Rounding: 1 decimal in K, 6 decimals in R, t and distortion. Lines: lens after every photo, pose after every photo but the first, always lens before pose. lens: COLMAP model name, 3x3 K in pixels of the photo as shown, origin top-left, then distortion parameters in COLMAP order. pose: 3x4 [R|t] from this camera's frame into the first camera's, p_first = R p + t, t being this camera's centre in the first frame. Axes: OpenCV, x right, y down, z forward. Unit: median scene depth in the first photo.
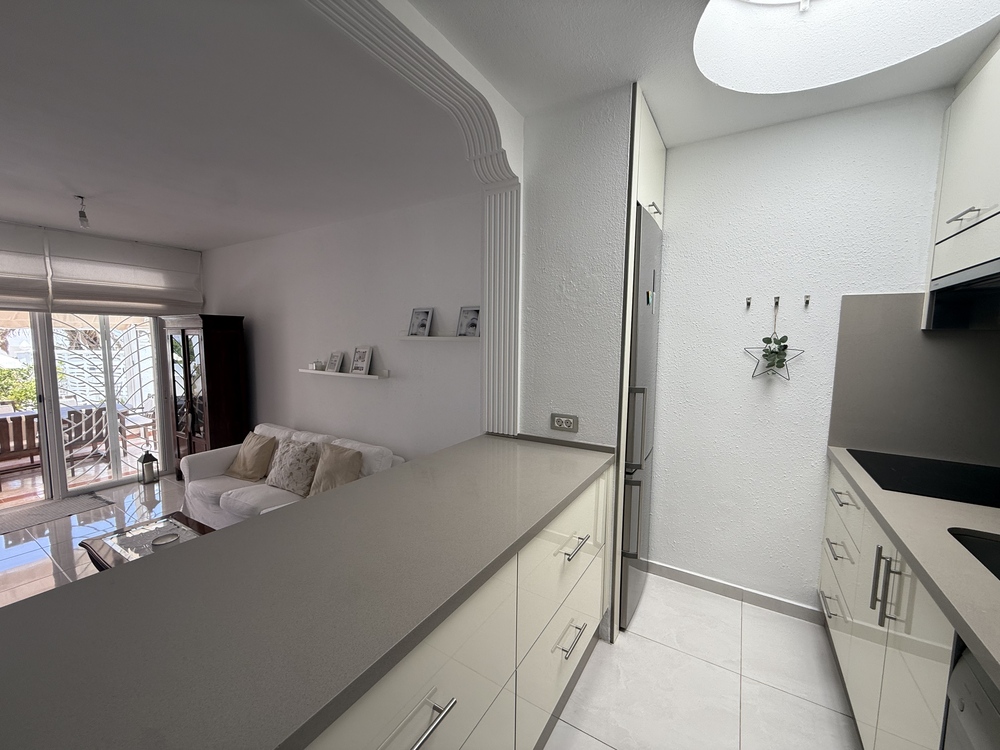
lens RADIAL K [[399.7, 0, 495.8], [0, 399.7, 374.5], [0, 0, 1]] dist [-0.000134, 0.000014]
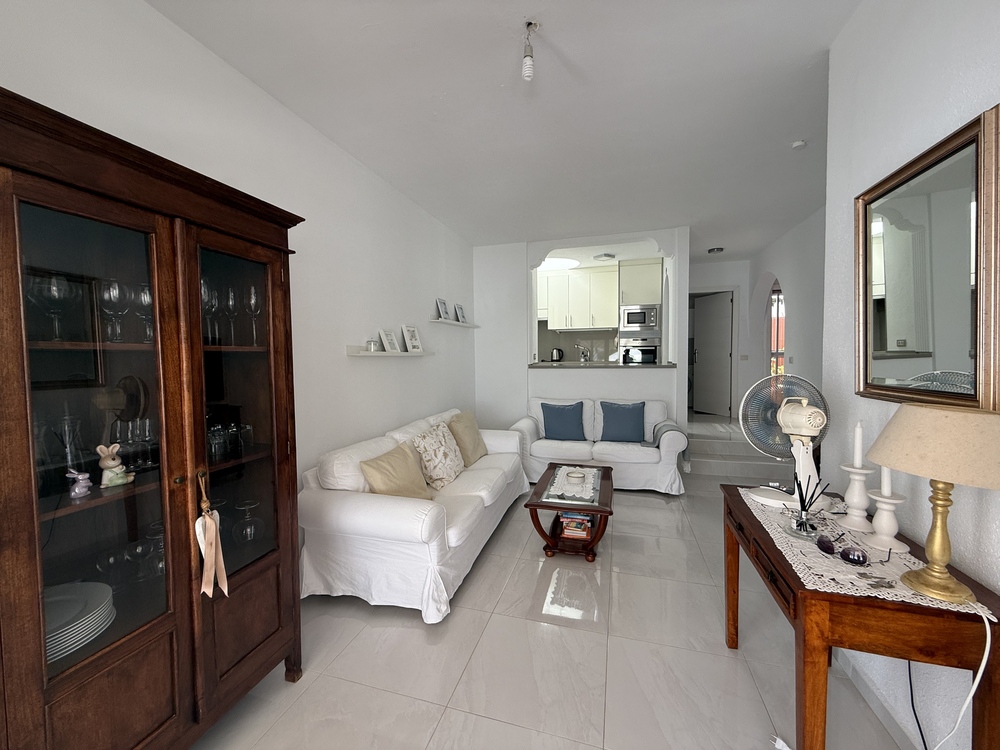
lens RADIAL K [[399.7, 0, 496.3], [0, 399.7, 374.6], [0, 0, 1]] dist [-0.000134, 0.000014]
pose [[-0.256605, -0.051559, 0.965140, -2.375376], [0.102564, 0.991485, 0.080235, -0.010878], [-0.961059, 0.119577, -0.249132, 1.856488]]
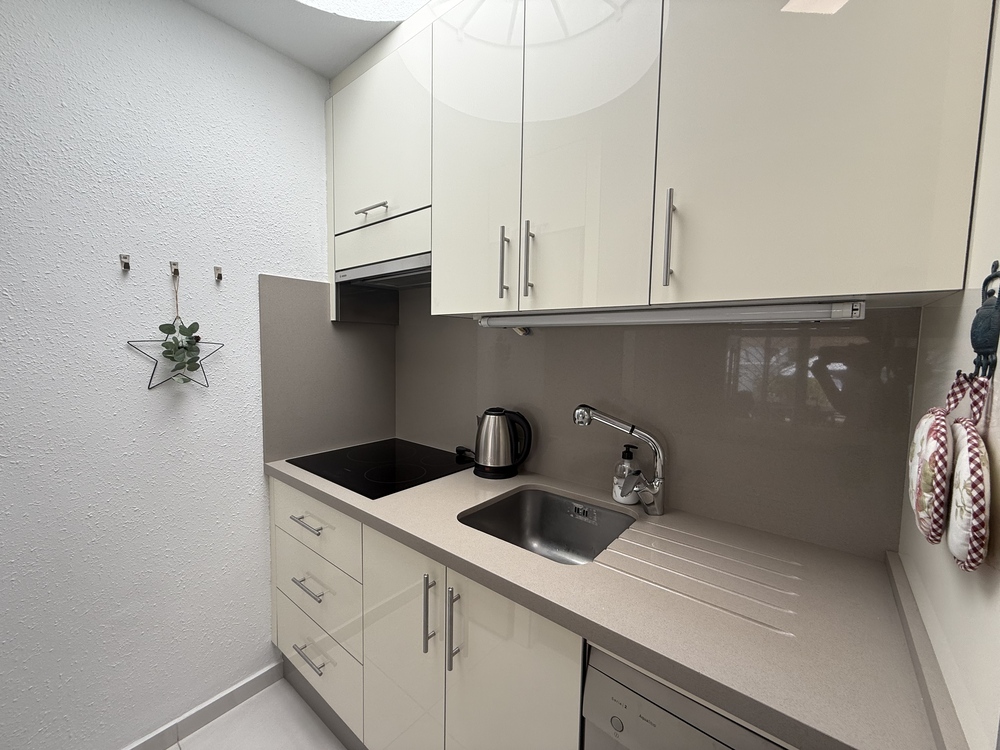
lens RADIAL K [[399.7, 0, 495.7], [0, 399.7, 374.8], [0, 0, 1]] dist [-0.000134, 0.000014]
pose [[0.126927, -0.085318, 0.988236, 0.109401], [0.080742, 0.993876, 0.075435, -0.018453], [-0.988620, 0.070218, 0.133039, 0.397947]]
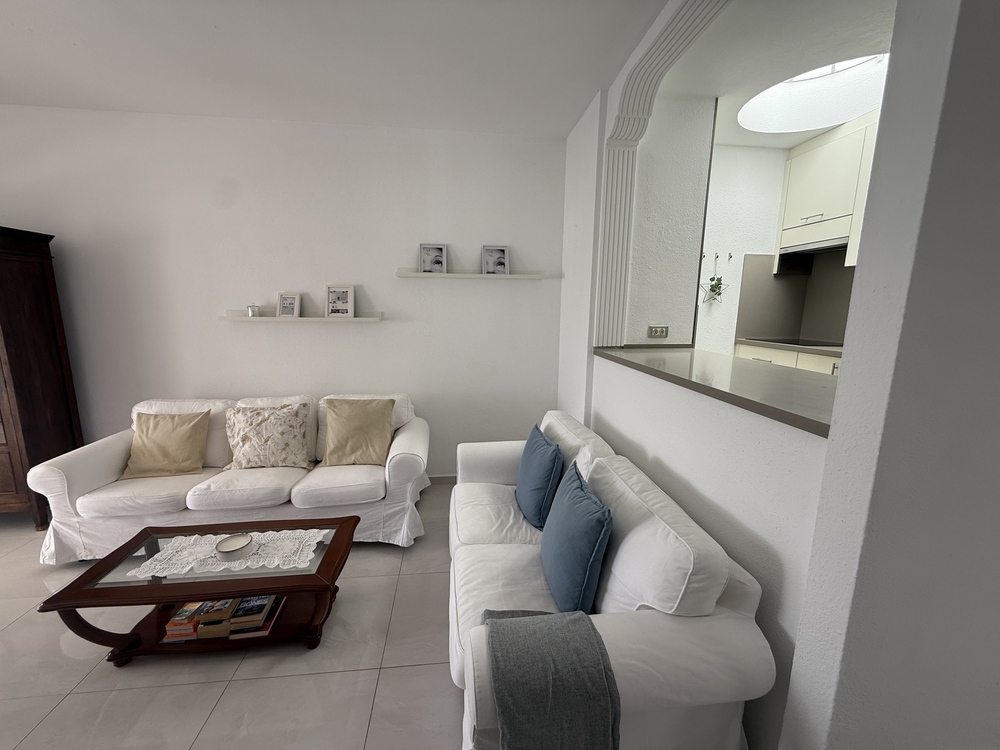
lens RADIAL K [[399.7, 0, 496.2], [0, 399.7, 374.2], [0, 0, 1]] dist [-0.000134, 0.000014]
pose [[0.788062, -0.106491, 0.606315, -1.064006], [0.055527, 0.993206, 0.102272, 0.086196], [-0.613086, -0.046929, 0.788621, 0.213767]]
